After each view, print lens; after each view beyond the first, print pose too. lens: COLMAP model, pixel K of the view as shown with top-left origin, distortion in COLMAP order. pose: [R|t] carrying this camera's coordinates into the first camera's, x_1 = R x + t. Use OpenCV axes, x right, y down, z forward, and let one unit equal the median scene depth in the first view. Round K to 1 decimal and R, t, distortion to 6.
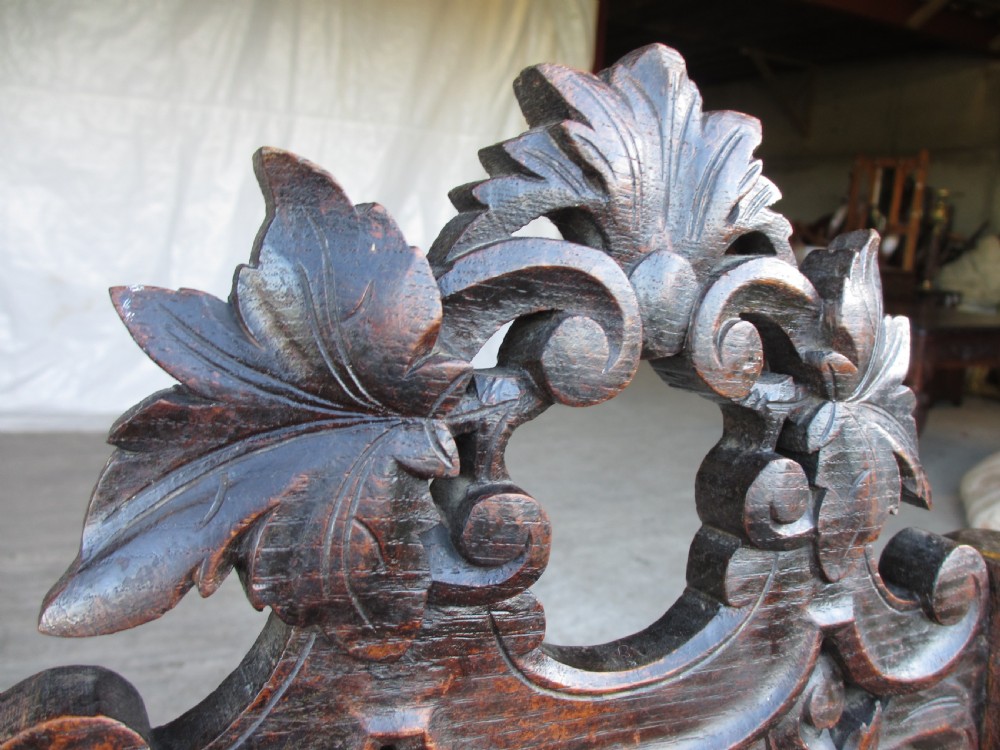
lens RADIAL K [[837.6, 0, 495.9], [0, 837.6, 372.0], [0, 0, 1]] dist [-0.044794, 0.012457]
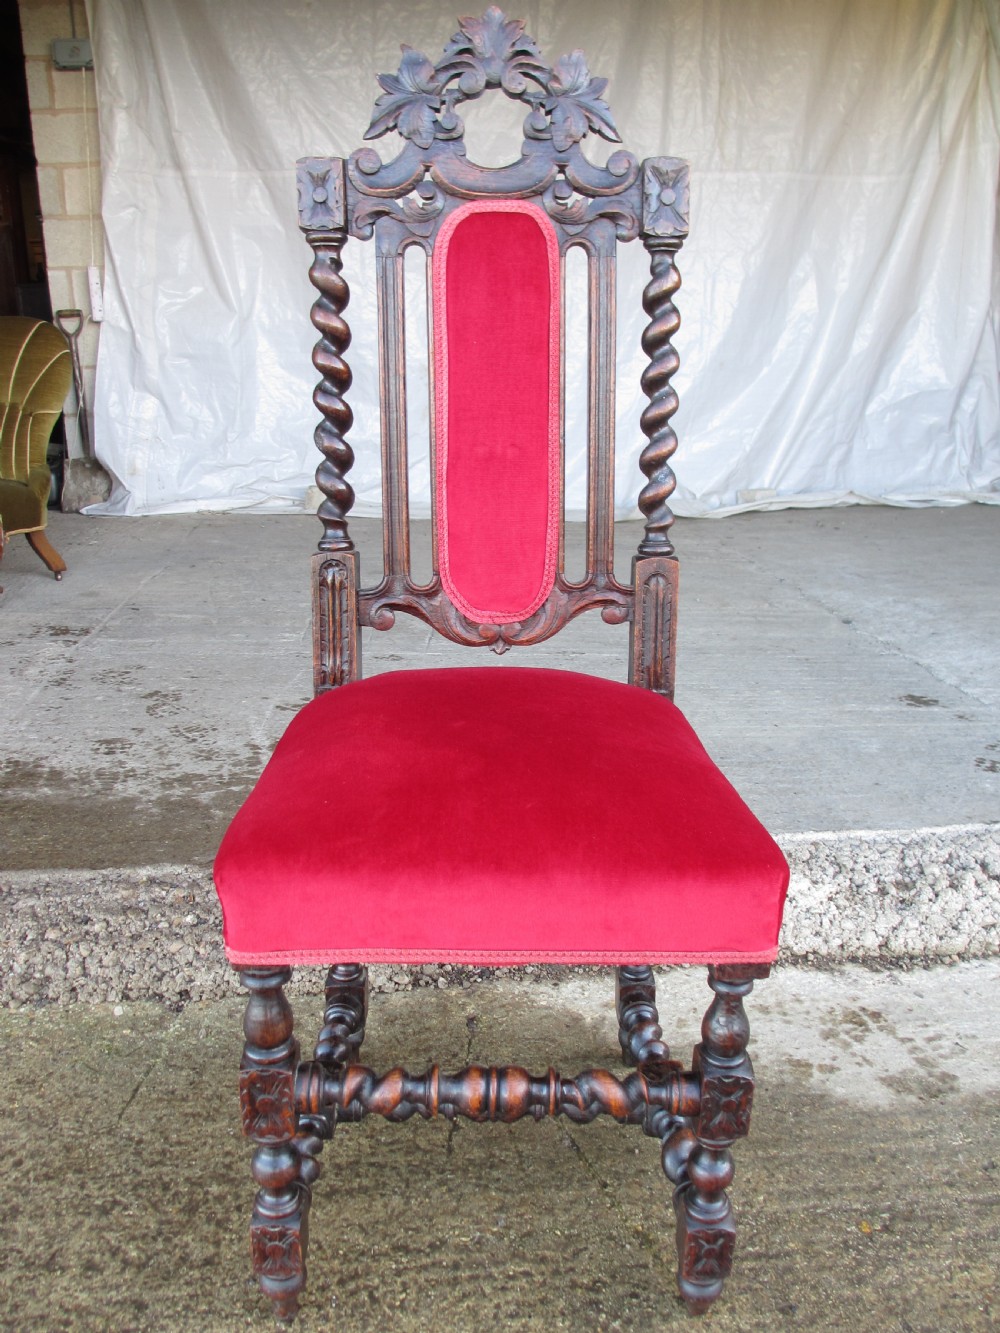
lens RADIAL K [[1116.5, 0, 498.0], [0, 1116.5, 659.7], [0, 0, 1]] dist [-0.044794, 0.012457]
pose [[0.934192, 0.029482, -0.355549, 0.025337], [0.004370, 0.995560, 0.094032, 0.103234], [0.356743, -0.089398, 0.929915, -0.218758]]
